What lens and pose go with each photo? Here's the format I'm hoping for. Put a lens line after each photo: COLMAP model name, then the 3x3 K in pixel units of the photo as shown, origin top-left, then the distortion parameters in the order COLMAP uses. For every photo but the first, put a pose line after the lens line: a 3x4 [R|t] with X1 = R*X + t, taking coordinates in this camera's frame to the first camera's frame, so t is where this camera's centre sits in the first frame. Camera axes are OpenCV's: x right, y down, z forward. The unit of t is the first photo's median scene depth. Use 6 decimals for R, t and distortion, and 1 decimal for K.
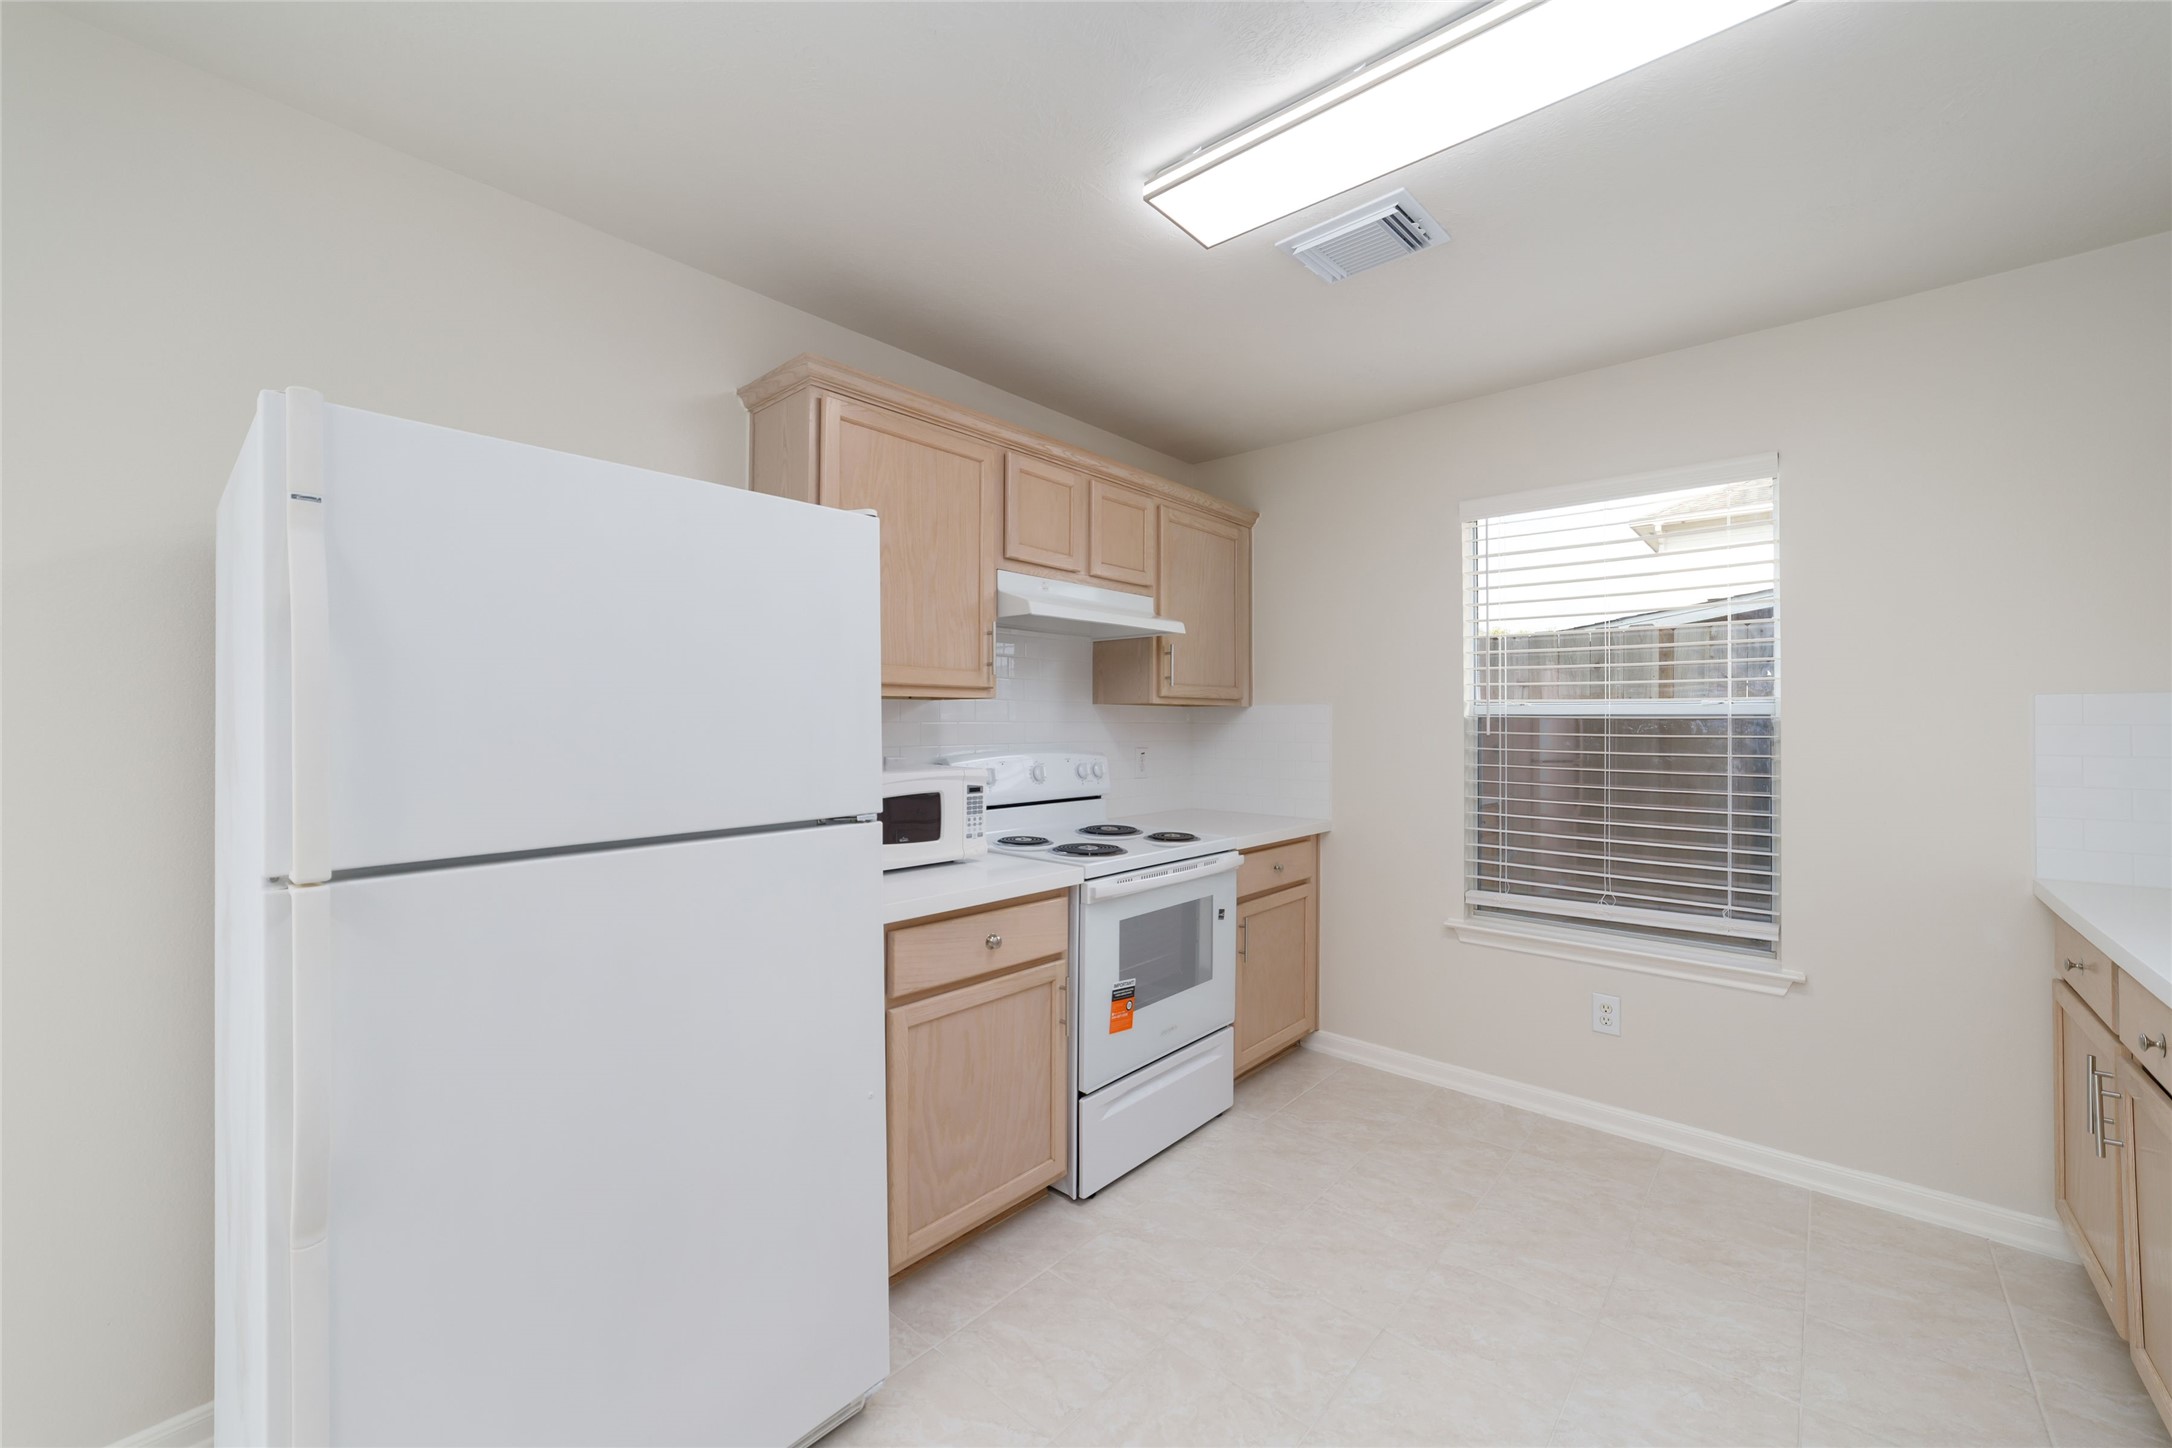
lens RADIAL K [[849.9, 0, 1080.2], [0, 849.9, 721.0], [0, 0, 1]] dist [-0.000261, 0.000293]
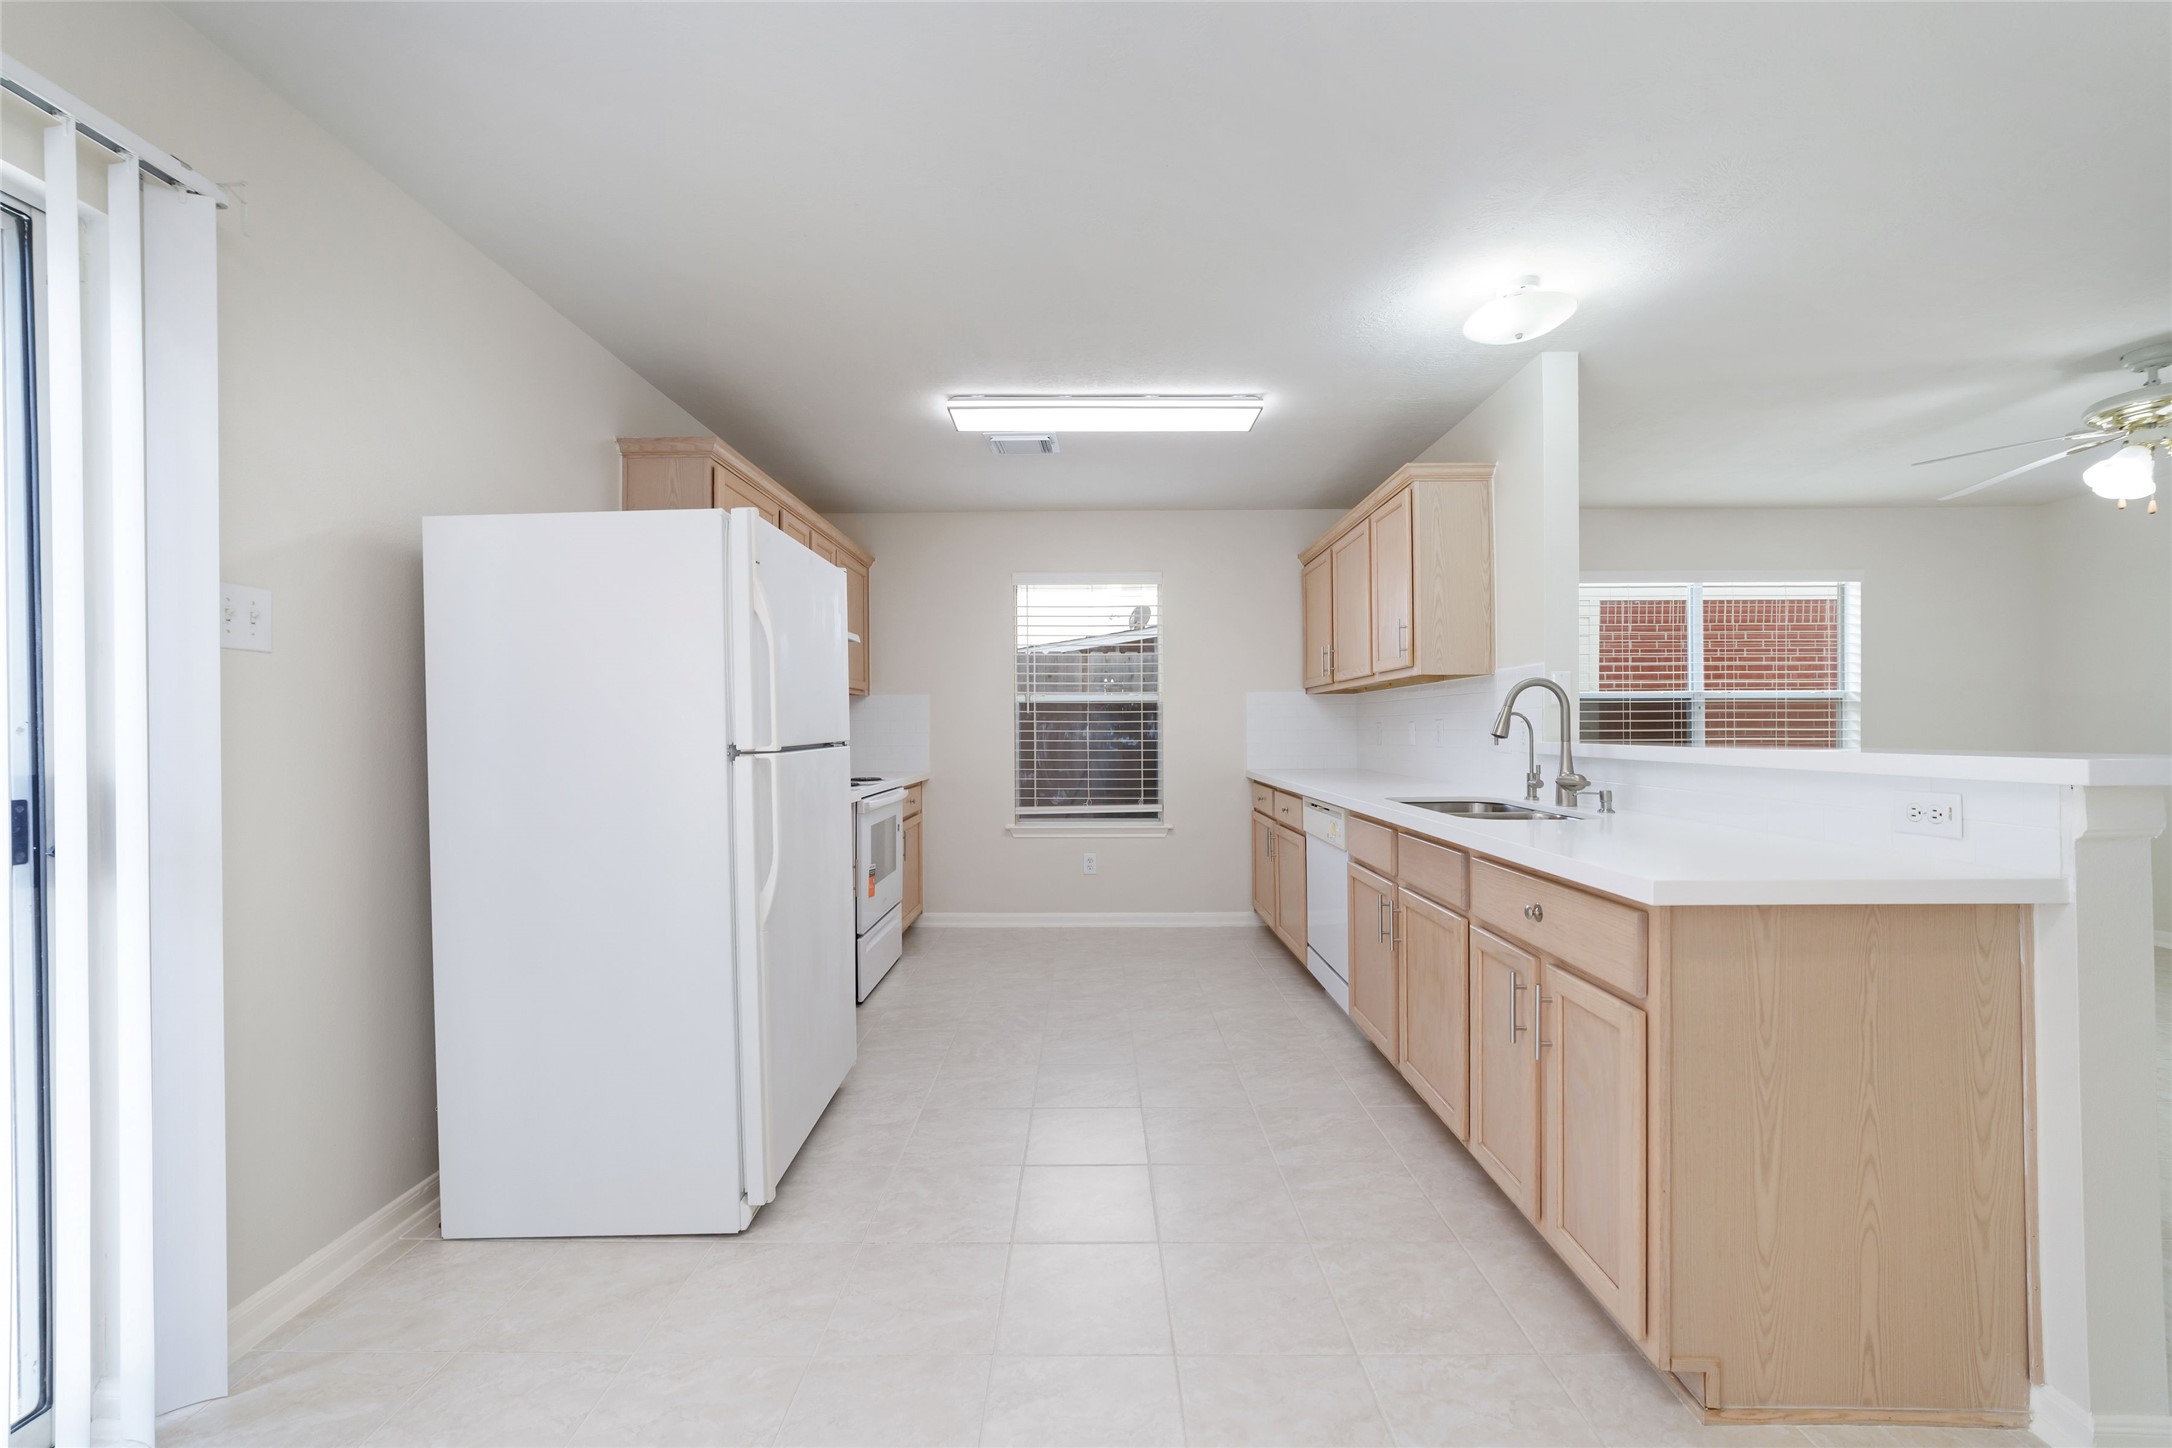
lens RADIAL K [[818.2, 0, 1084.7], [0, 818.2, 728.8], [0, 0, 1]] dist [0.000485, 0.000178]
pose [[0.758924, -0.007325, 0.651138, -0.547528], [0.003469, 0.999968, 0.007207, 0.040417], [-0.651170, -0.003211, 0.758925, -0.341618]]
